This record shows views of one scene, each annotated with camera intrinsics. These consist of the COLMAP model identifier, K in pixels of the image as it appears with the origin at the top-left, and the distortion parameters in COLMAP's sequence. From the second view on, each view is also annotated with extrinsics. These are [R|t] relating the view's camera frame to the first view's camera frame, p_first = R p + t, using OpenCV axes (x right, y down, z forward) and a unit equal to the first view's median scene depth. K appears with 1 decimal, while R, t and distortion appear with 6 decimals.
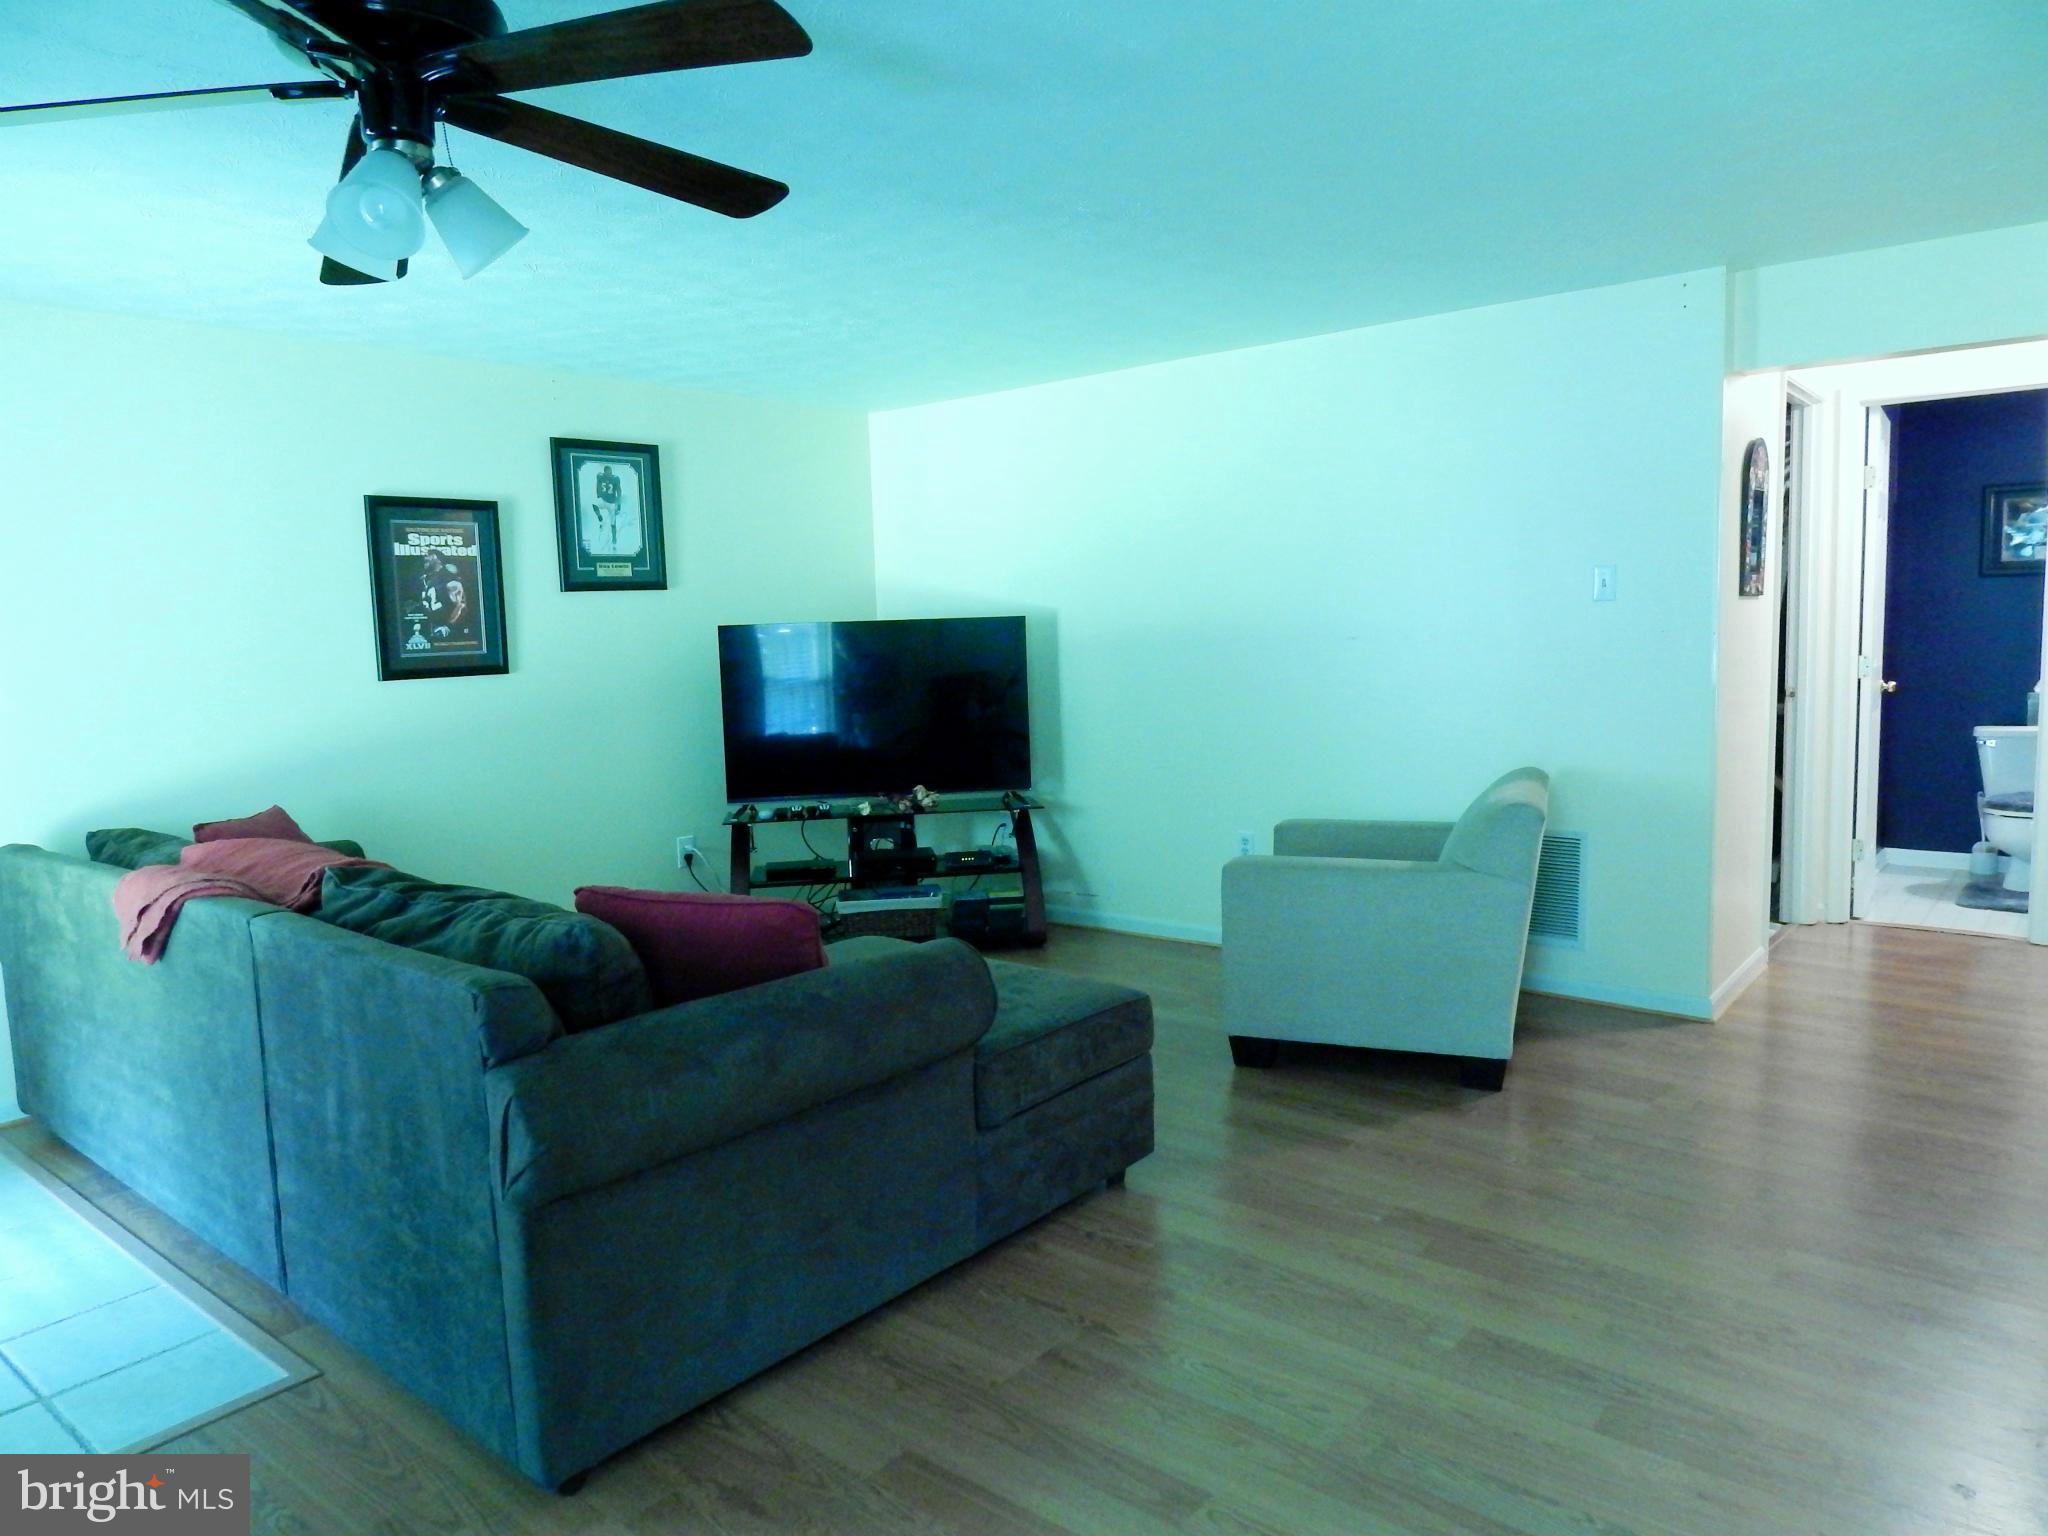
lens RADIAL K [[1351.2, 0, 1028.4], [0, 1351.2, 760.1], [0, 0, 1]] dist [-0.000792, -0.004342]
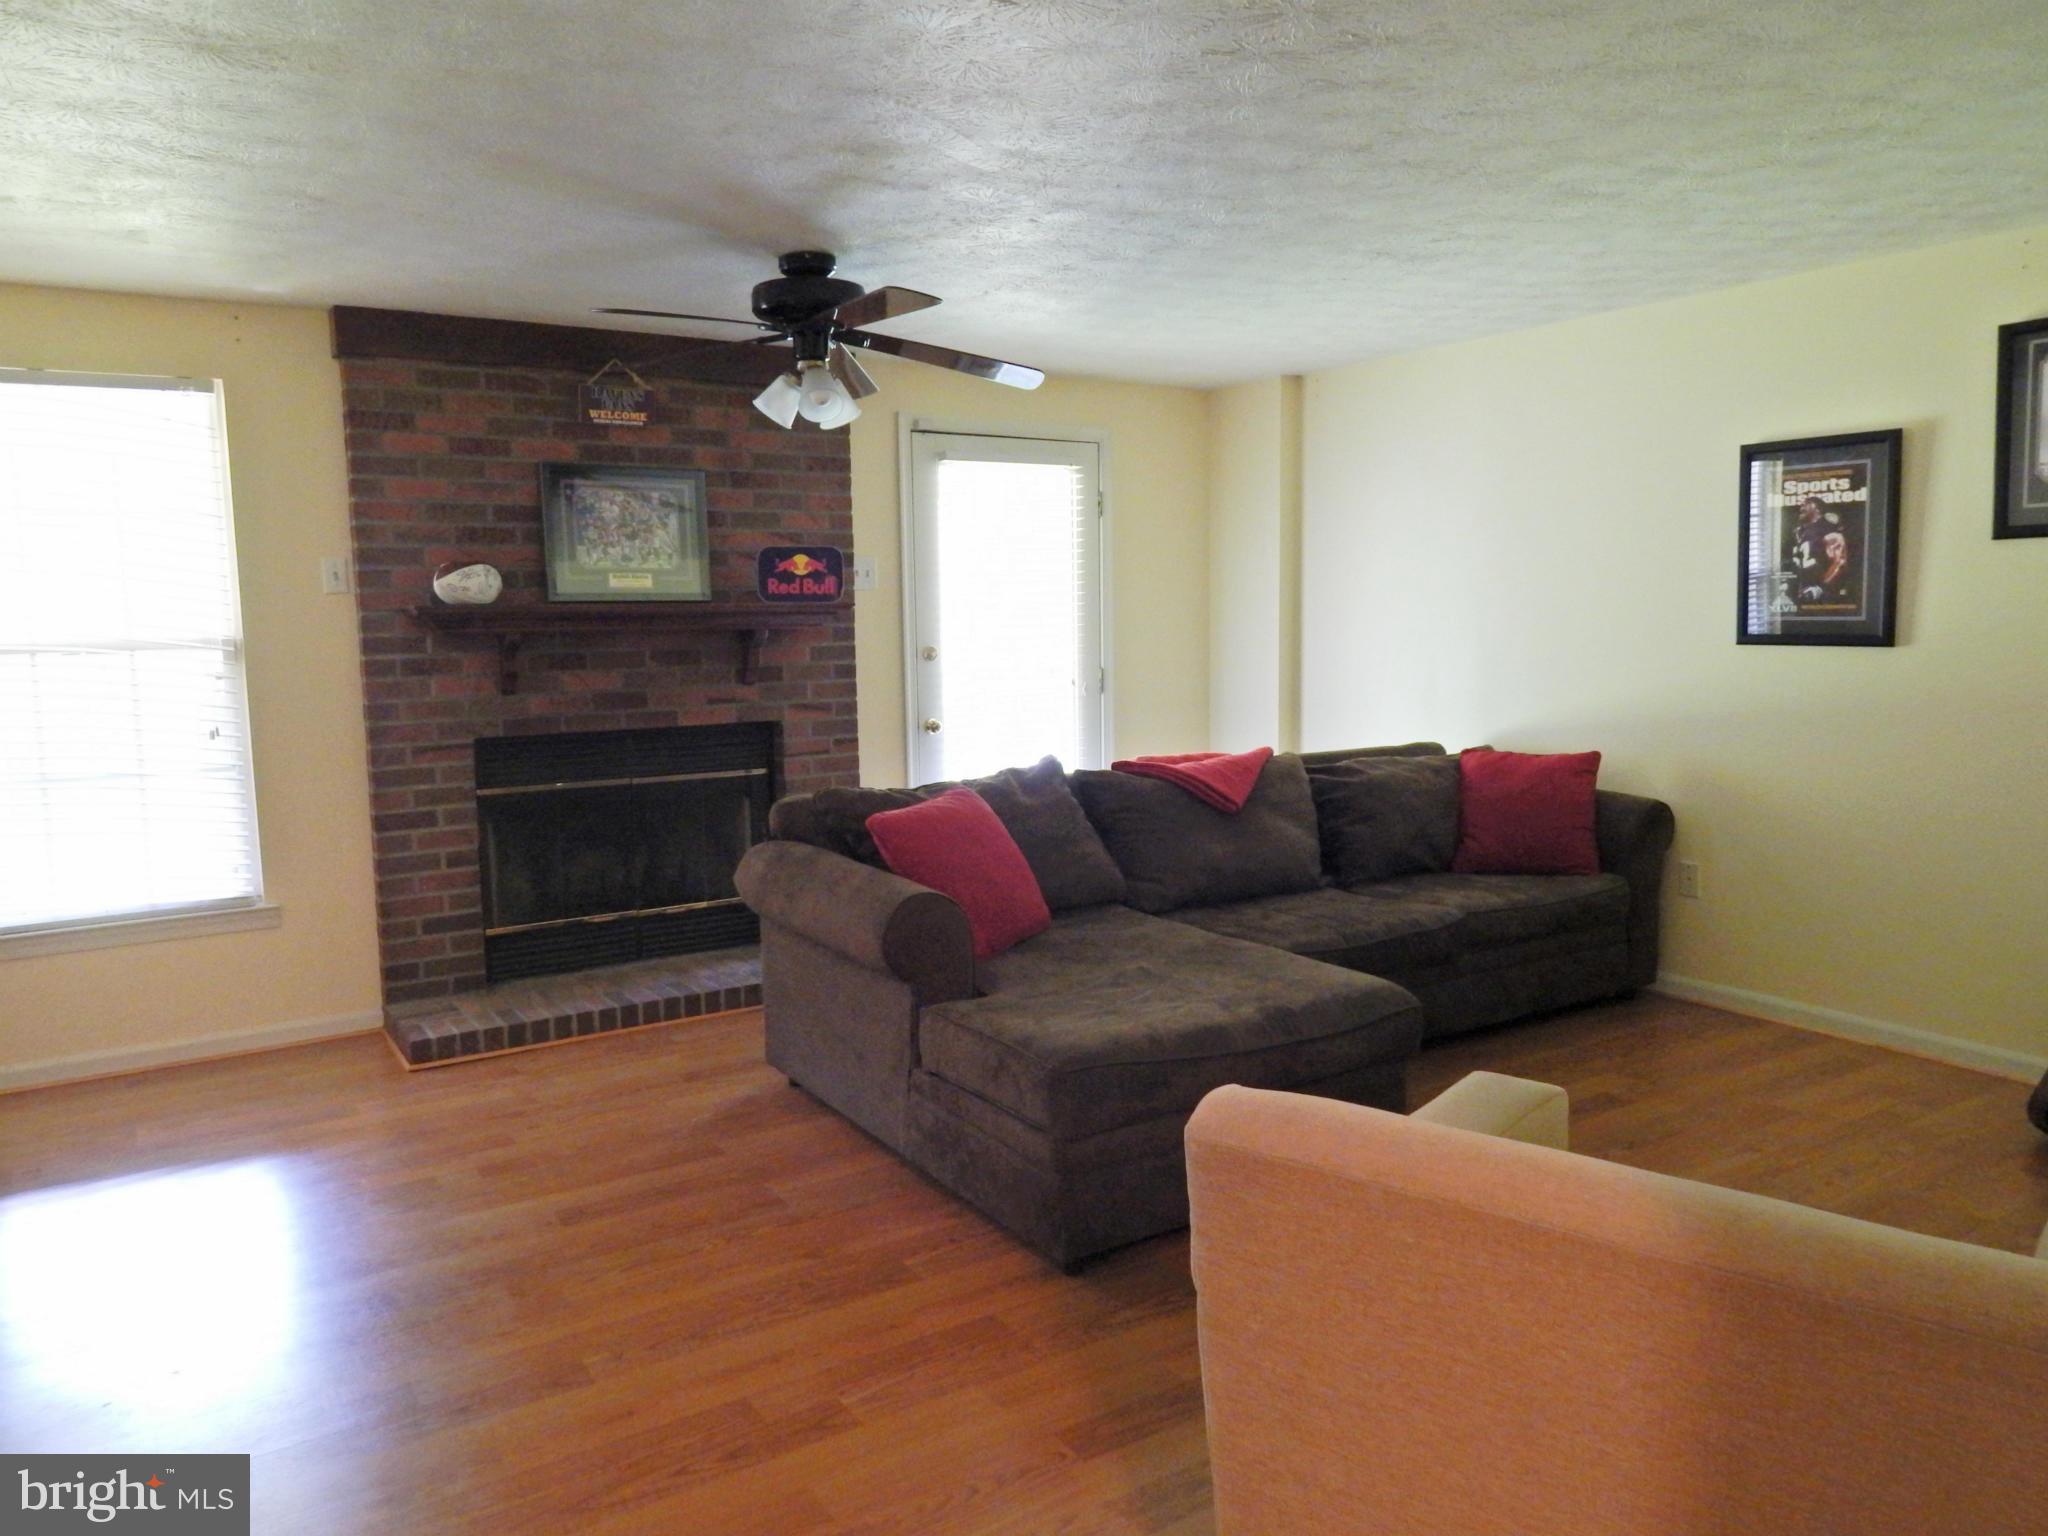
lens RADIAL K [[1506.7, 0, 1072.8], [0, 1506.7, 764.0], [0, 0, 1]] dist [-0.004748, -0.003366]
pose [[-0.298348, 0.133555, -0.945067, 0.624611], [-0.079302, 0.983270, 0.163988, -0.107730], [0.951157, 0.123871, -0.282766, 0.837741]]
